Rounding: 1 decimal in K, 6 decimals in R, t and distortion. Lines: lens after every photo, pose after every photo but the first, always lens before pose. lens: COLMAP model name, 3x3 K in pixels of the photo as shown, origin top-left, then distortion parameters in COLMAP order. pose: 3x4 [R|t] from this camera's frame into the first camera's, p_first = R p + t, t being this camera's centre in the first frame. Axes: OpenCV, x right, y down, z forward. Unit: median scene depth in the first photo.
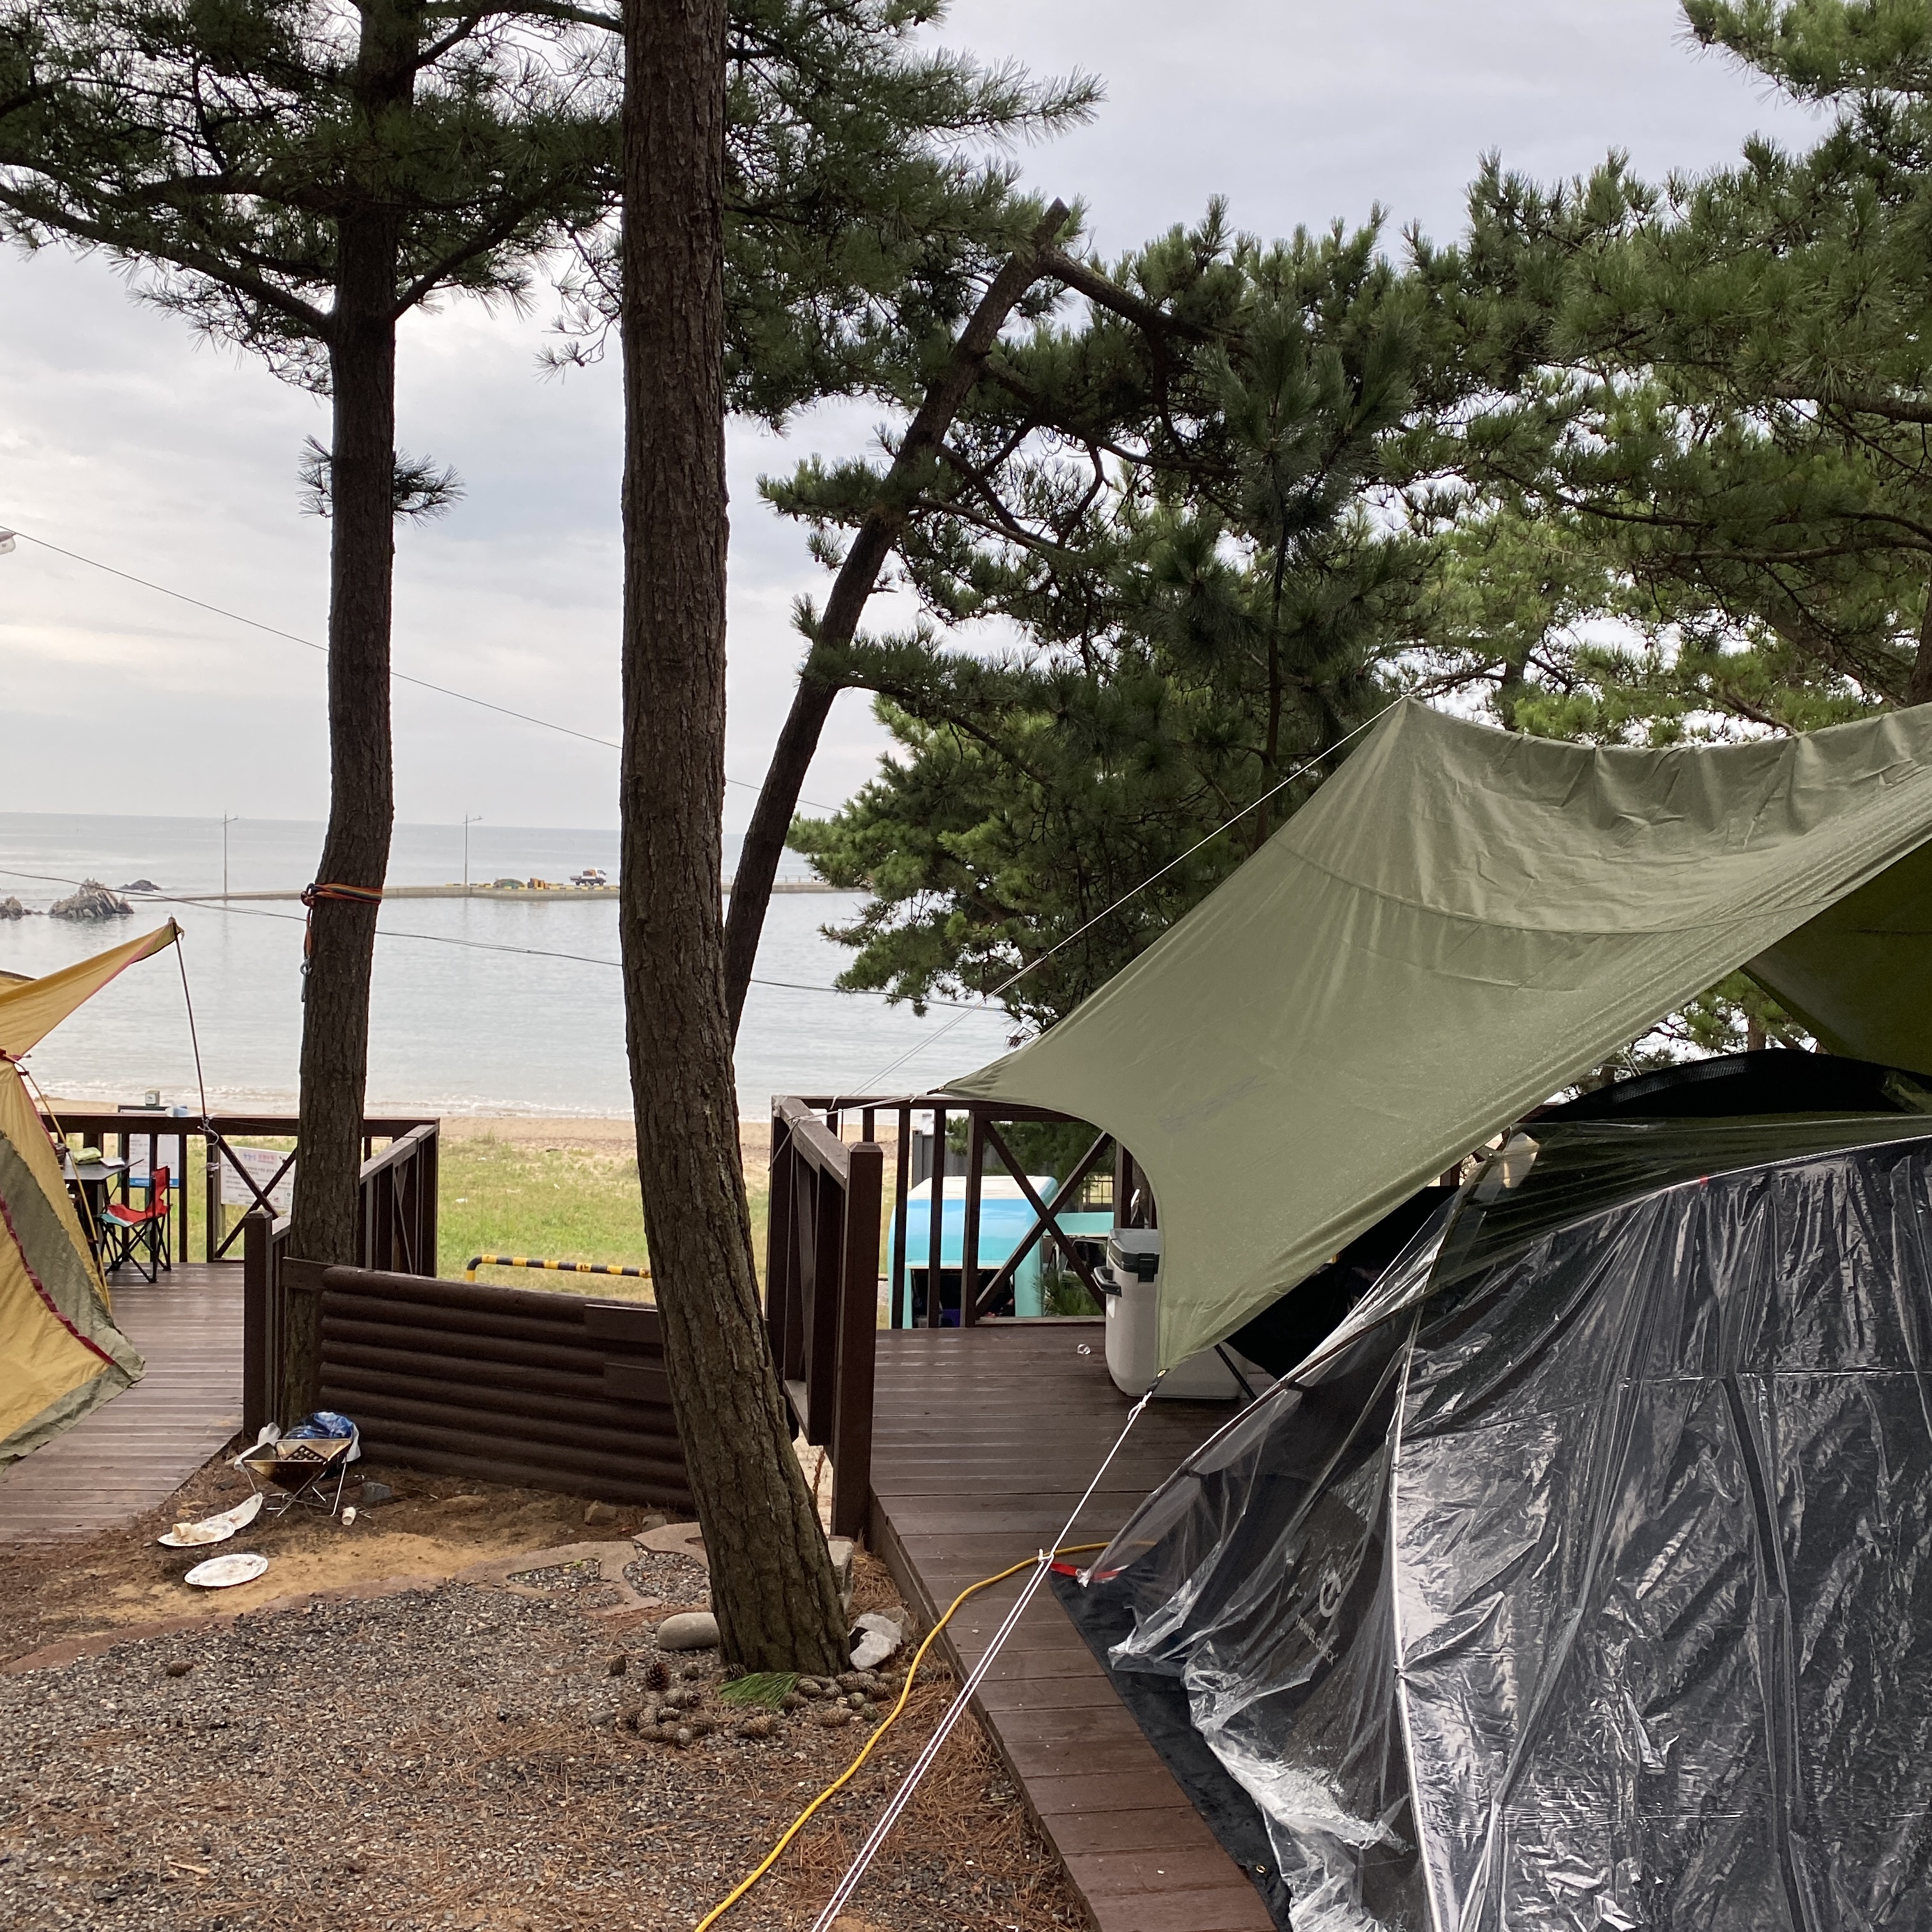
lens RADIAL K [[1901.3, 0, 972.2], [0, 1901.3, 969.2], [0, 0, 1]] dist [-0.005660, -0.037667]
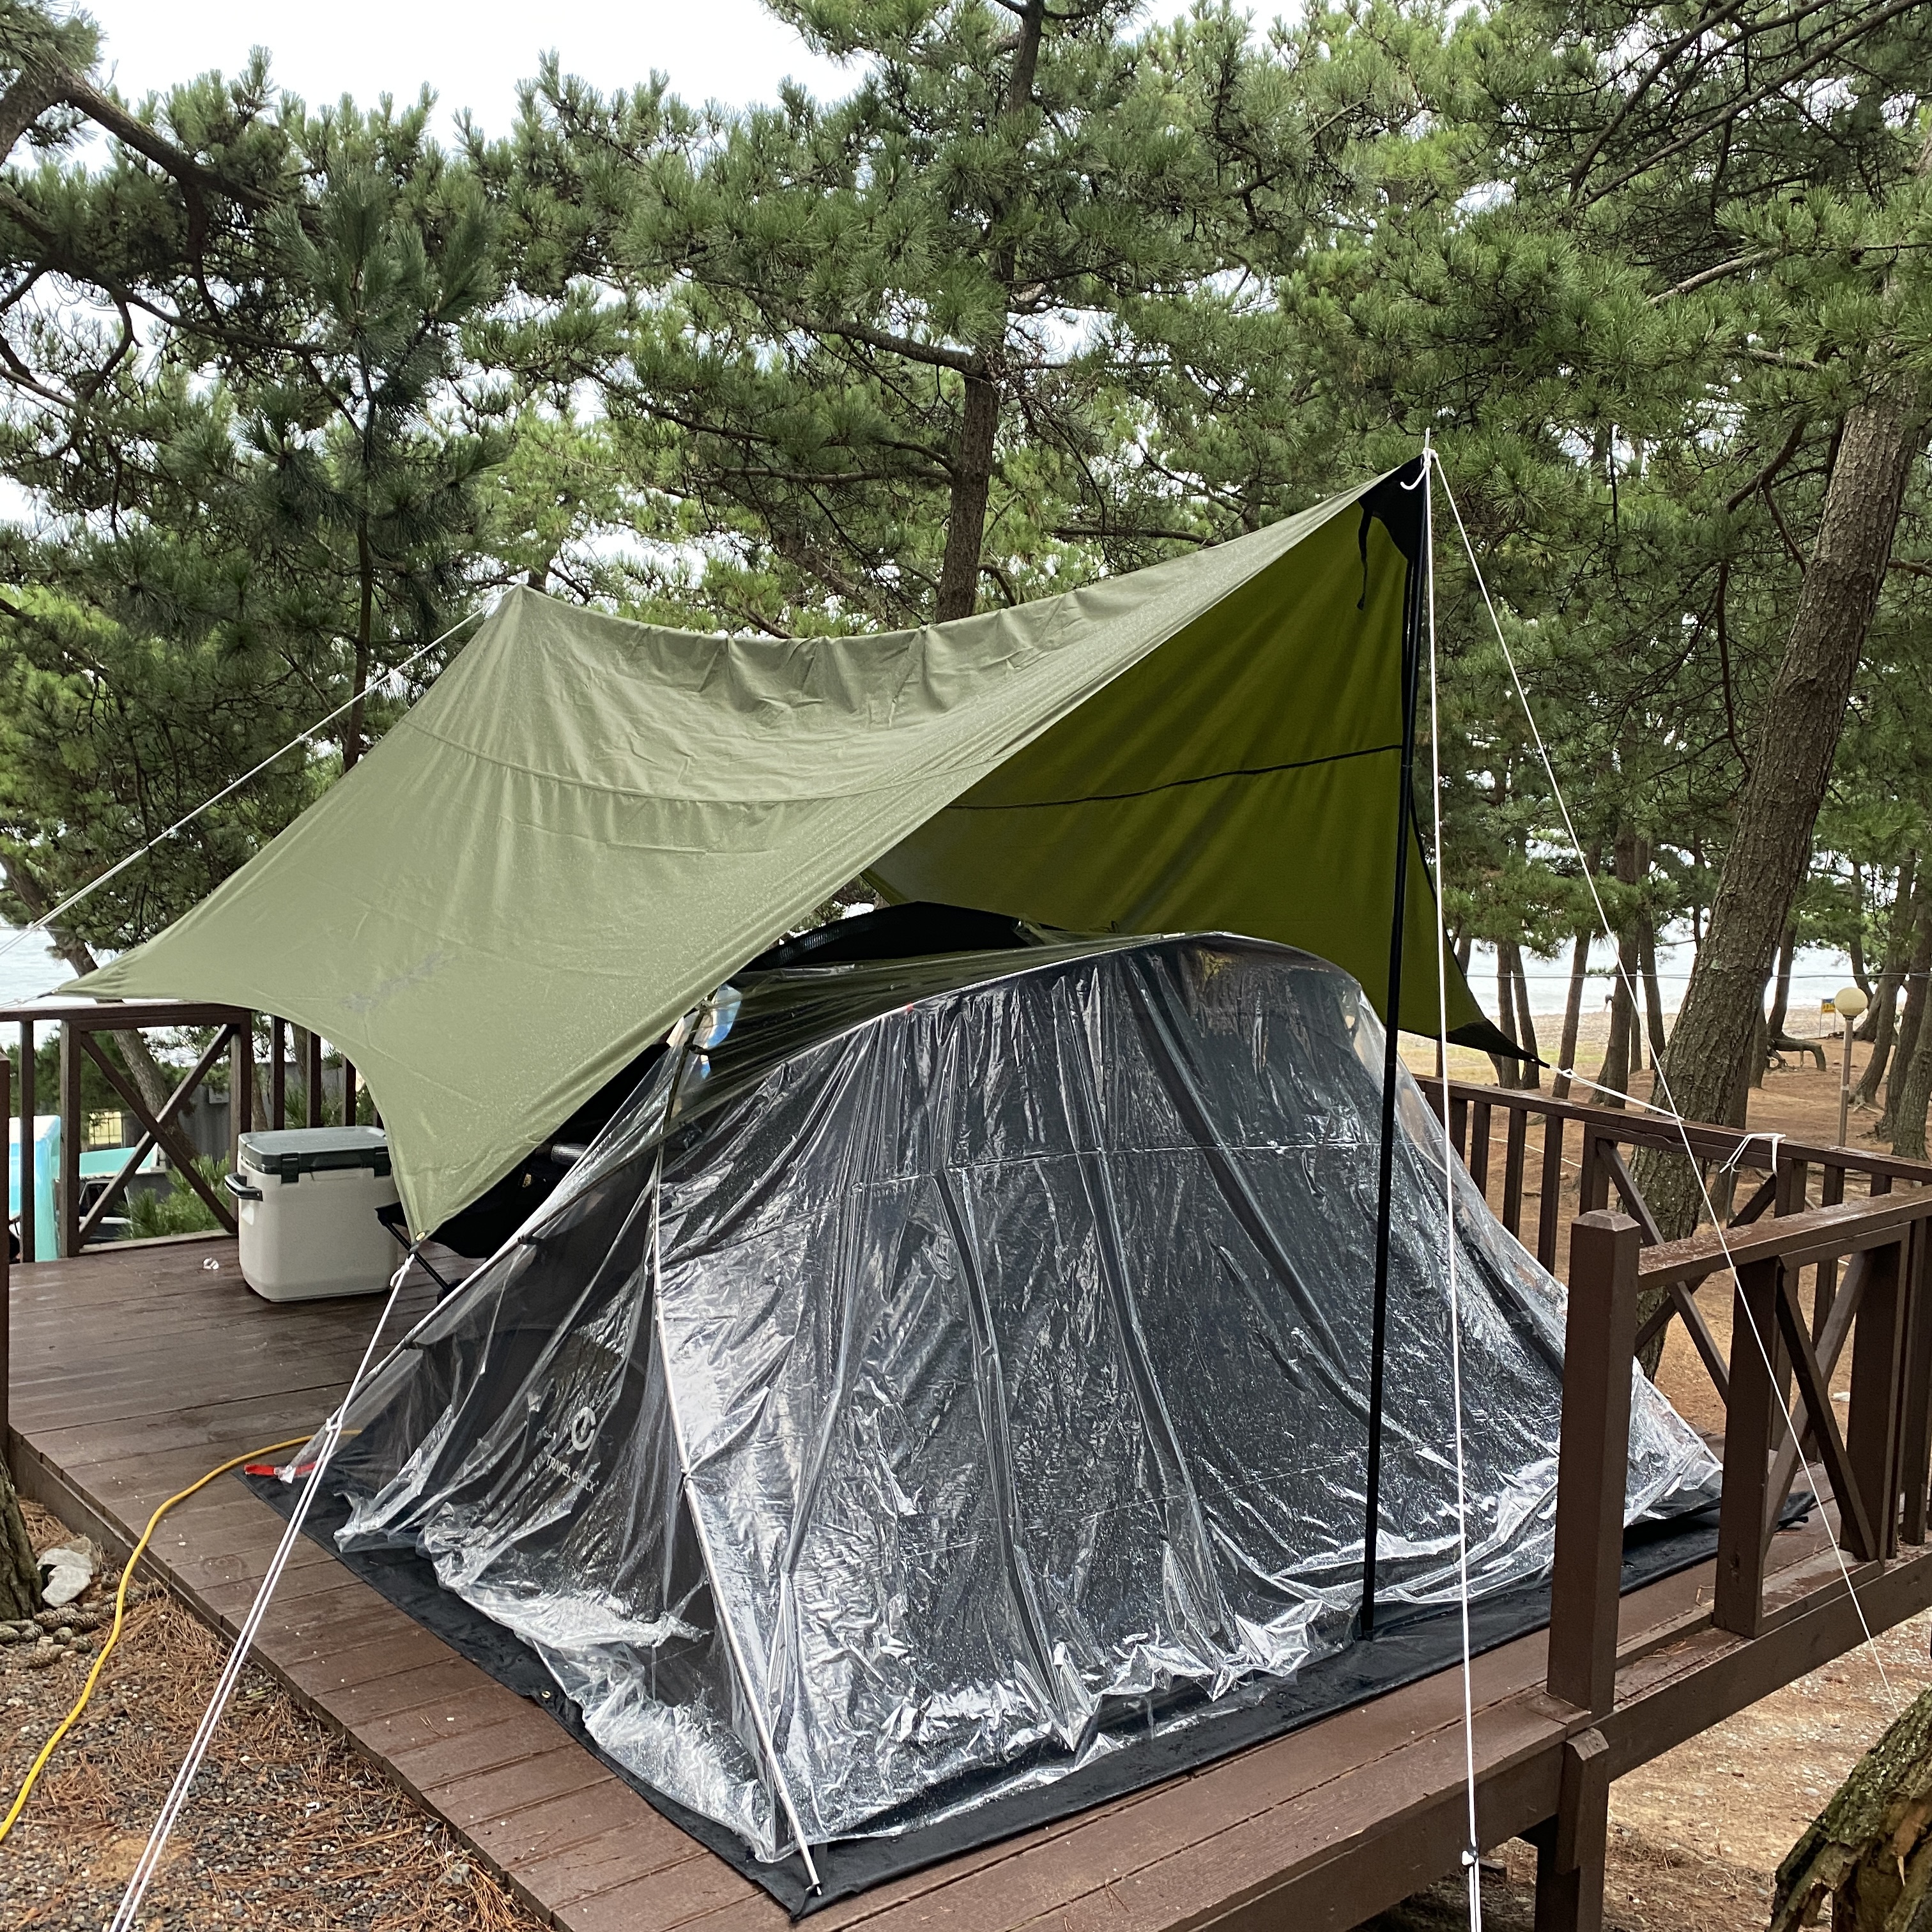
lens RADIAL K [[1901.3, 0, 972.2], [0, 1901.3, 969.2], [0, 0, 1]] dist [-0.005660, -0.037667]
pose [[0.870175, -0.045865, 0.490603, -0.107684], [0.024003, 0.998422, 0.050767, 0.024348], [-0.492157, -0.032400, 0.869903, -0.005706]]
